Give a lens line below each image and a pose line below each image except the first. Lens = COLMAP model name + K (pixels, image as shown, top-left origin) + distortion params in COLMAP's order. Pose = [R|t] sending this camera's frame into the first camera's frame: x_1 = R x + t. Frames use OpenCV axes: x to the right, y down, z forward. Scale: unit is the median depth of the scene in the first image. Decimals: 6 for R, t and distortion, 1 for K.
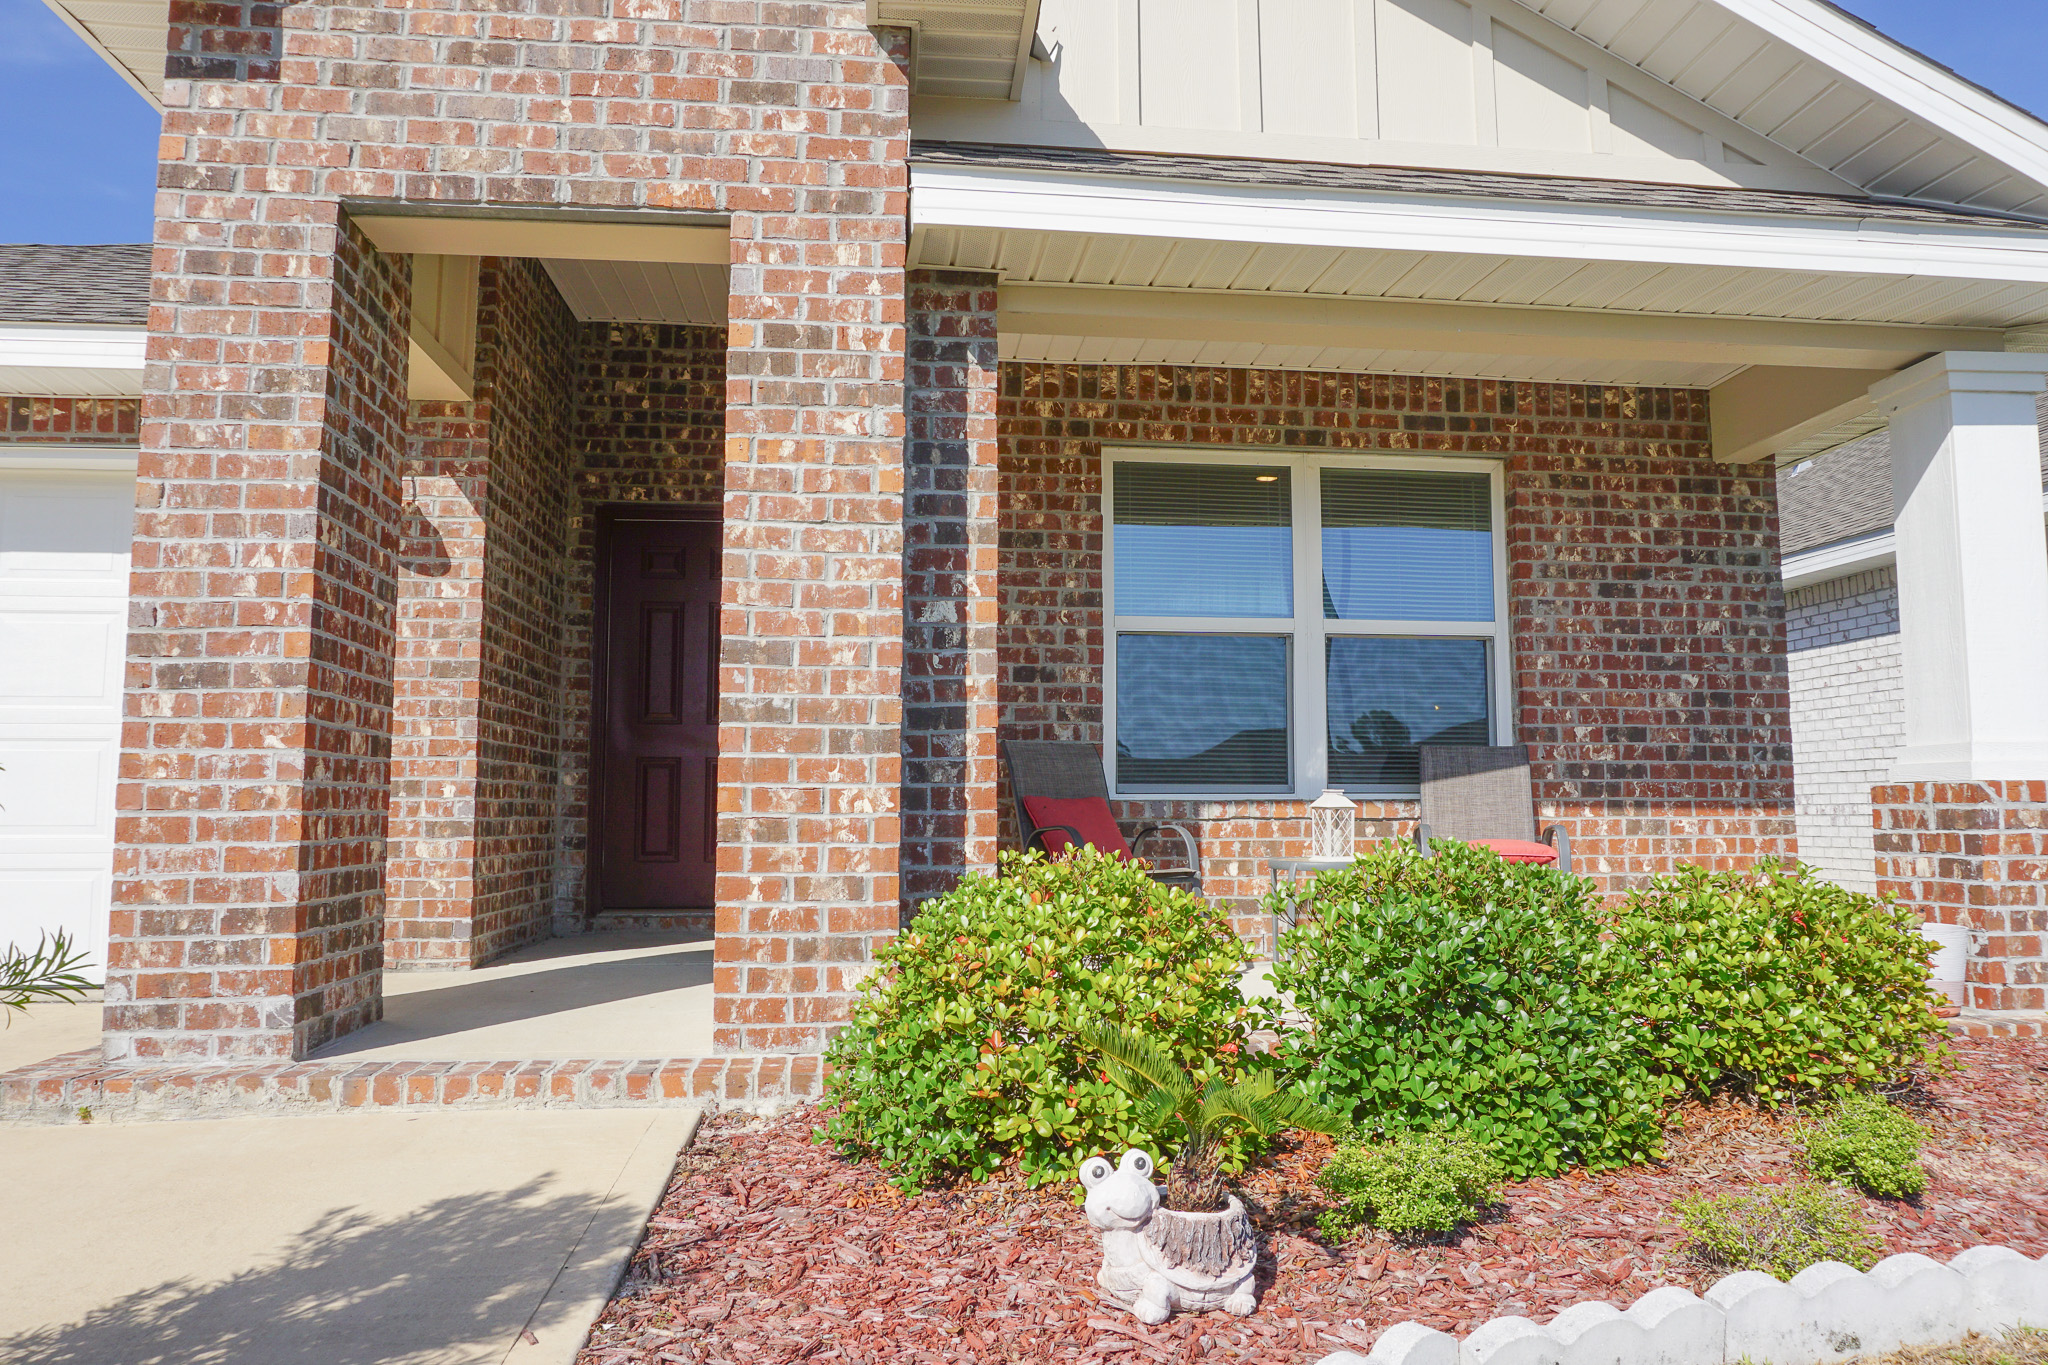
lens RADIAL K [[1360.1, 0, 1024.0], [0, 1360.1, 682.5], [0, 0, 1]] dist [-0.054141, 0.027375]
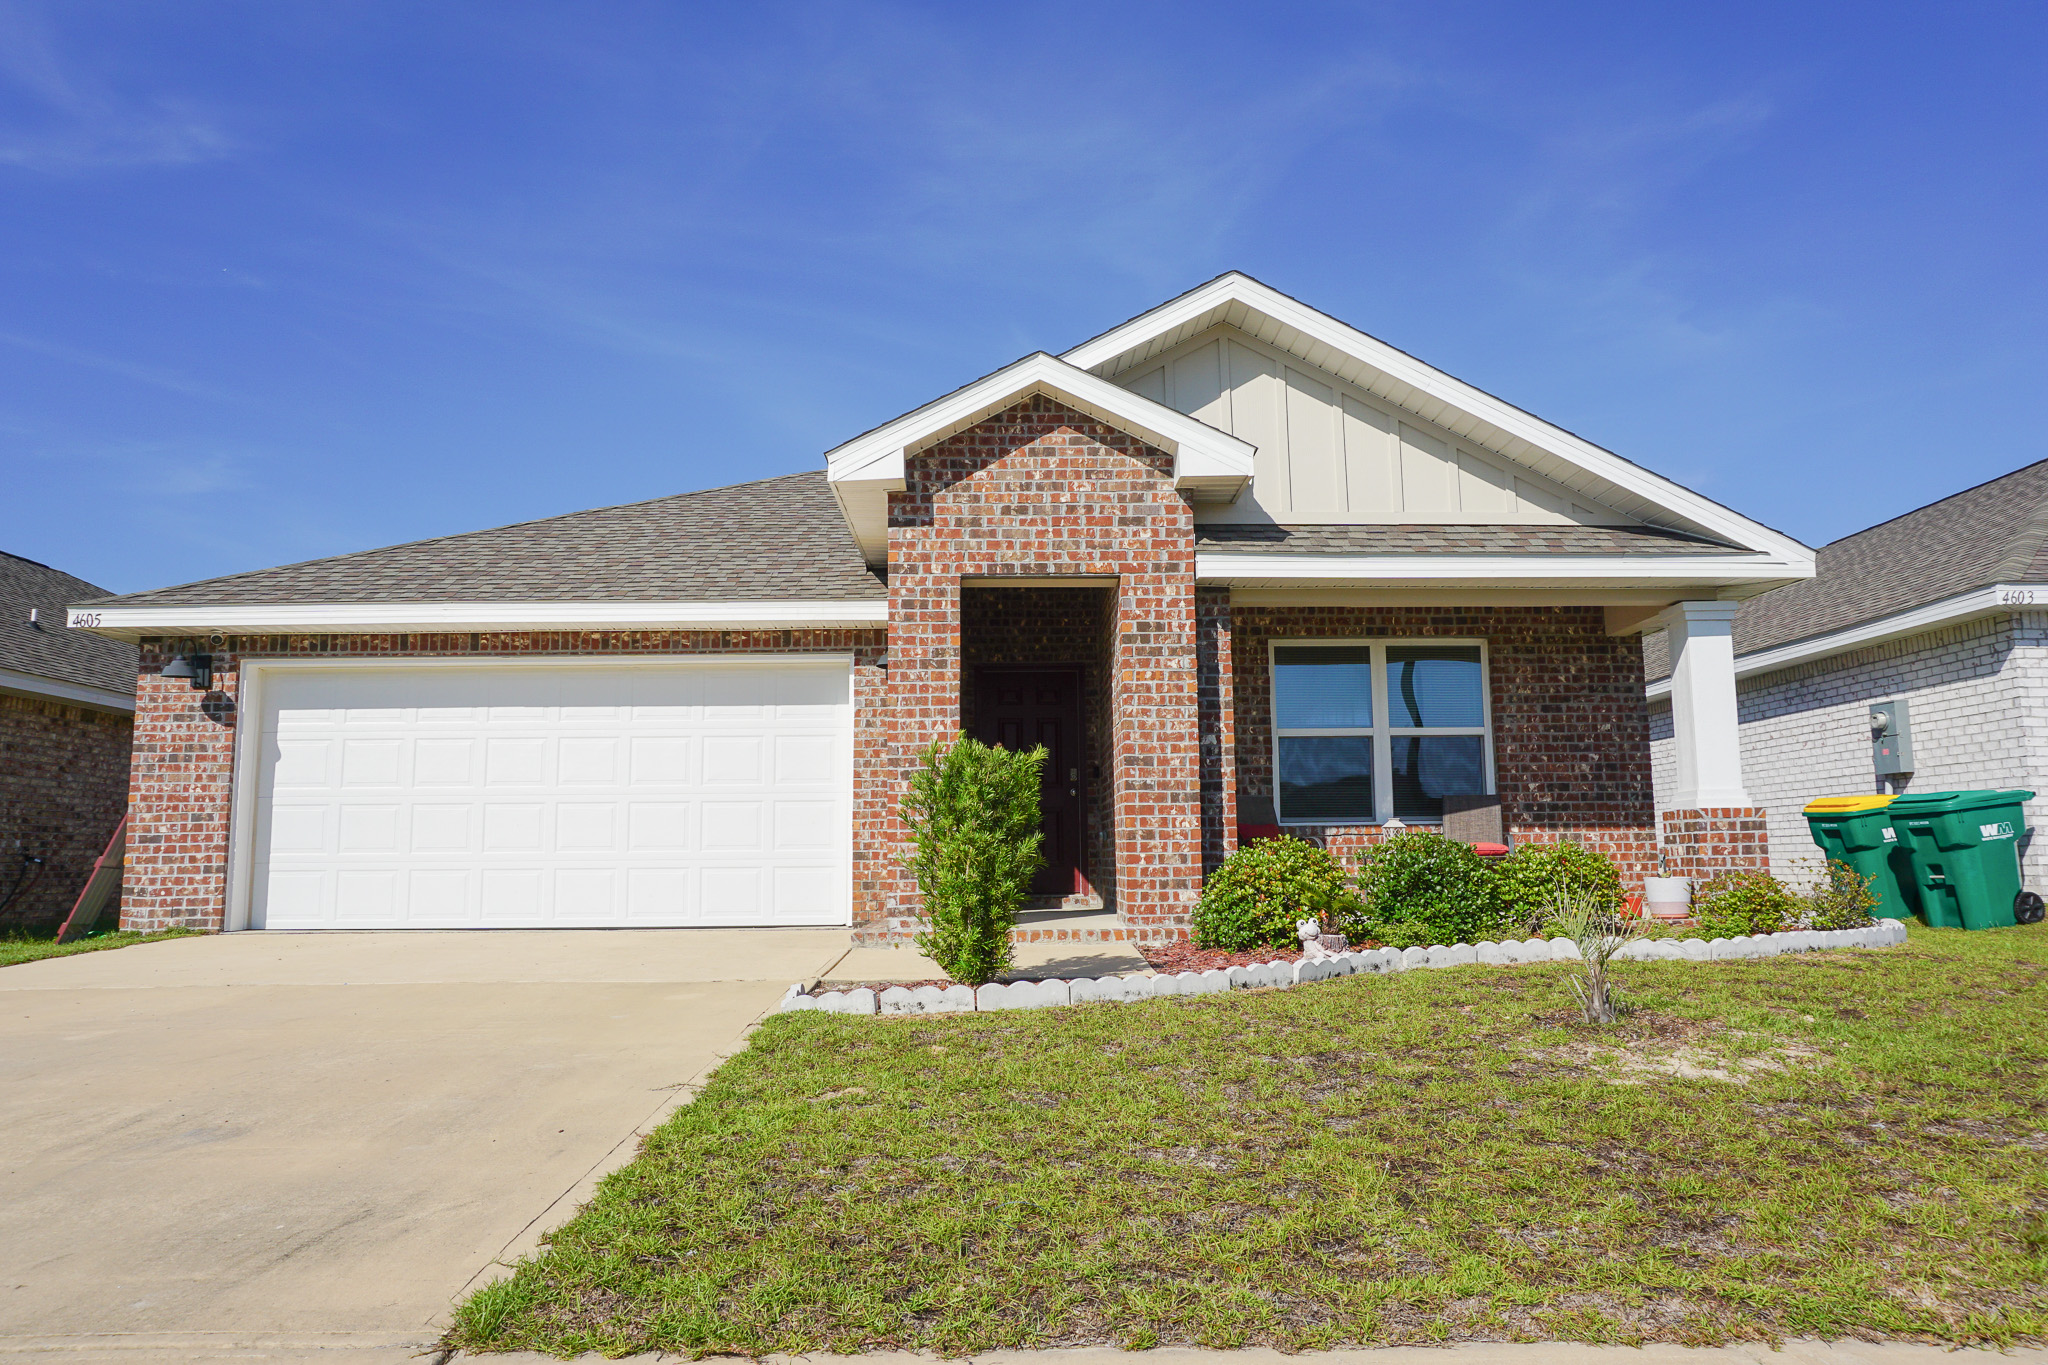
lens RADIAL K [[1360.1, 0, 1024.0], [0, 1360.1, 682.5], [0, 0, 1]] dist [-0.054141, 0.027375]
pose [[0.996659, -0.019710, -0.079266, -0.145320], [0.016692, 0.999117, -0.038559, -0.050293], [0.079956, 0.037107, 0.996107, -0.996313]]
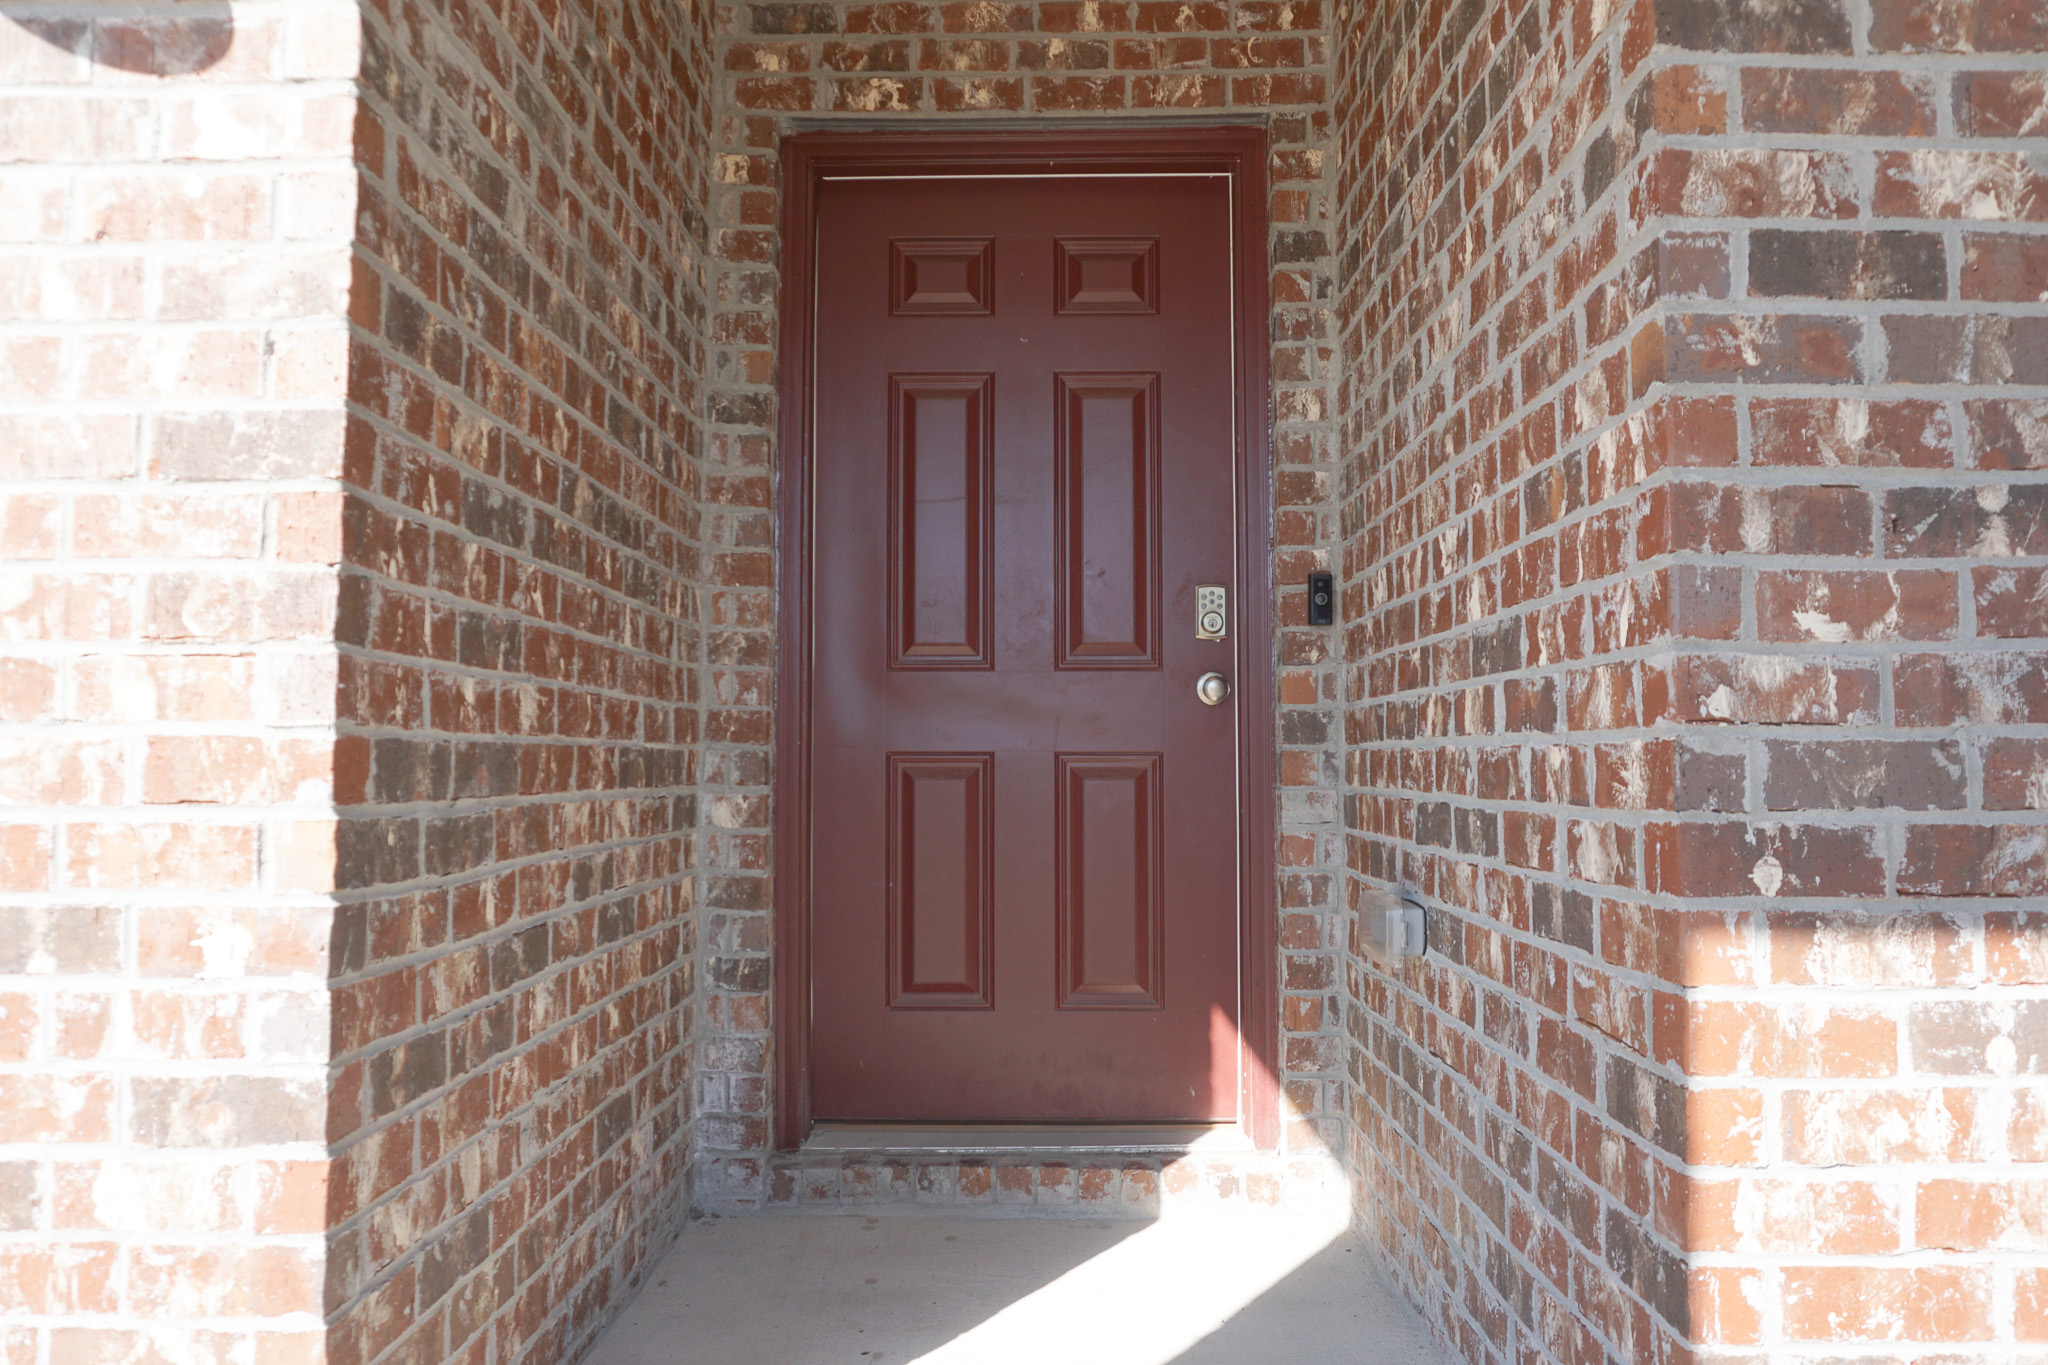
lens RADIAL K [[1360.1, 0, 1024.0], [0, 1360.1, 682.5], [0, 0, 1]] dist [-0.054141, 0.027375]
pose [[0.993154, -0.006515, -0.116628, -0.258997], [0.010887, 0.999260, 0.036891, 0.025700], [0.116302, -0.037908, 0.992490, 0.787055]]
